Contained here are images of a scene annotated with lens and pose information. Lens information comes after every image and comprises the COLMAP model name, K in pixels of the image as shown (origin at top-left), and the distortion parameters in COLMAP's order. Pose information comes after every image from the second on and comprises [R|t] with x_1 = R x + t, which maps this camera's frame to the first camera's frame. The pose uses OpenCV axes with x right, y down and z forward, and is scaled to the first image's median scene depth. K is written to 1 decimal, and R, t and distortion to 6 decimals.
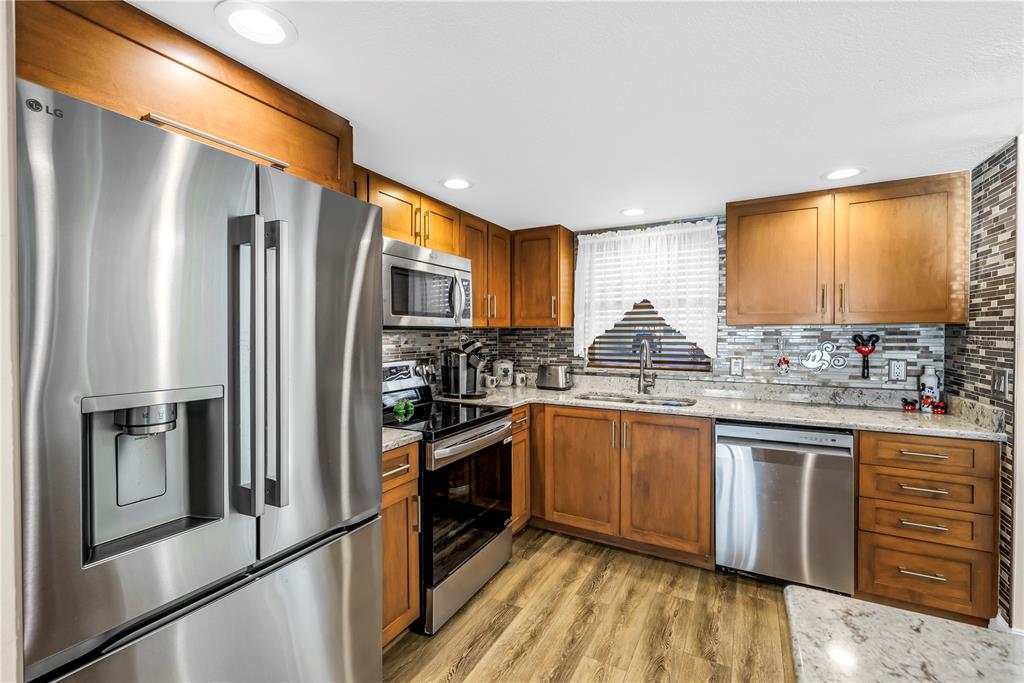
lens RADIAL K [[441.1, 0, 510.8], [0, 441.1, 339.5], [0, 0, 1]] dist [0.000679, -0.000207]
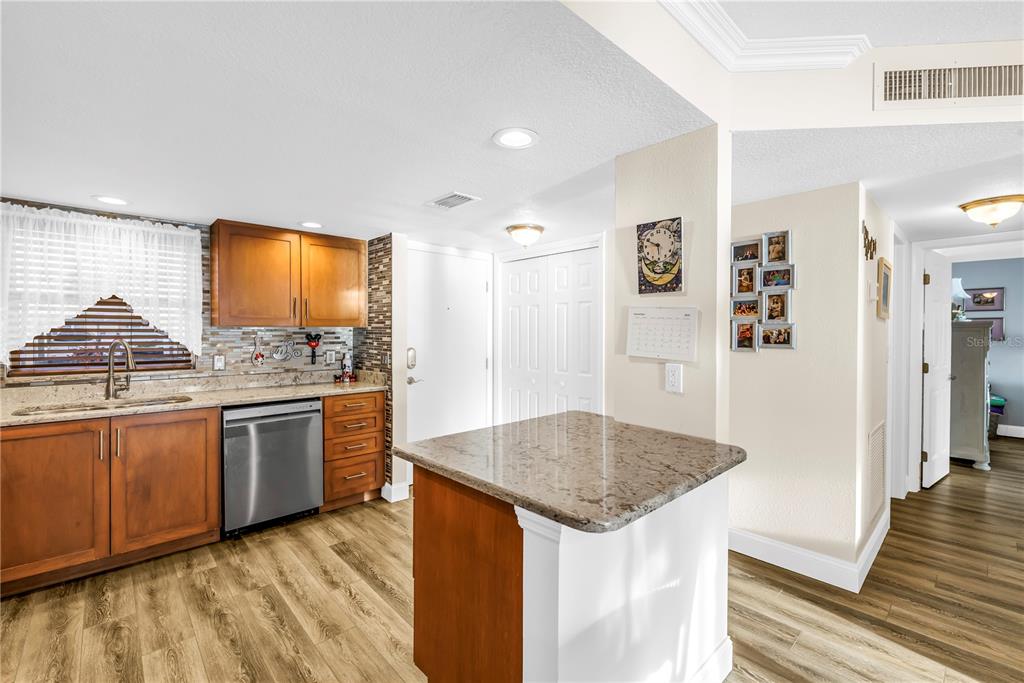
lens RADIAL K [[430.8, 0, 506.5], [0, 430.8, 338.2], [0, 0, 1]] dist [0.003952, -0.000331]
pose [[0.331949, -0.010102, 0.943243, -0.325286], [0.010554, 0.999920, 0.006994, -0.000285], [-0.943238, 0.007633, 0.332029, -0.073392]]
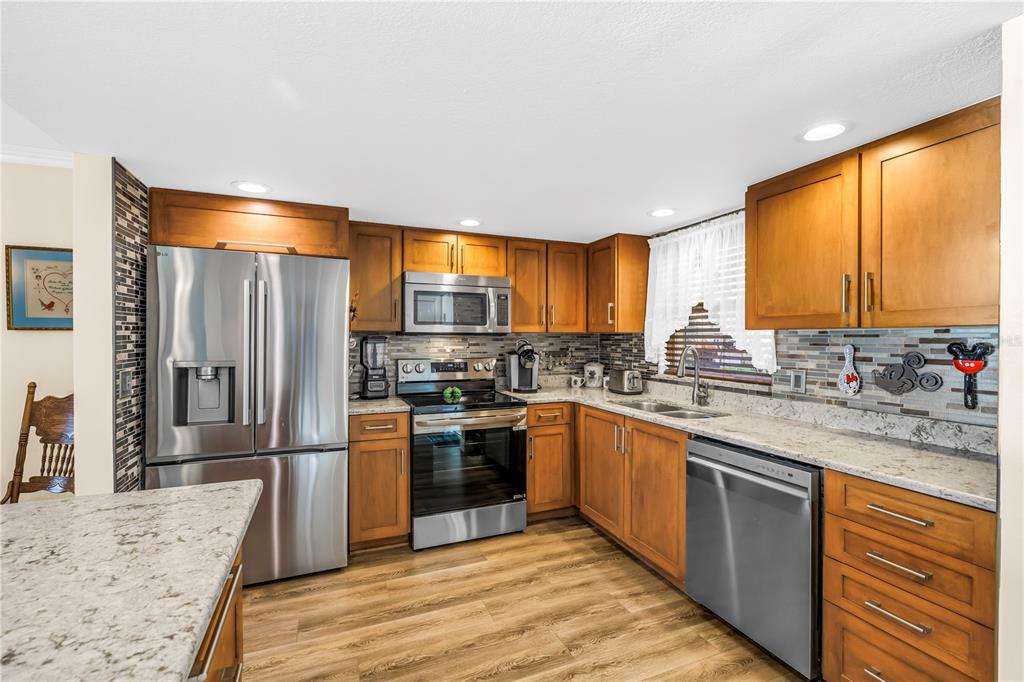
lens RADIAL K [[431.2, 0, 512.0], [0, 431.2, 341.0], [0, 0, 1]] dist [0.001049, 0.000151]
pose [[0.790125, 0.009264, -0.612875, 0.656759], [-0.014420, 0.999890, -0.003475, -0.001536], [0.612776, 0.011583, 0.790172, 0.064414]]
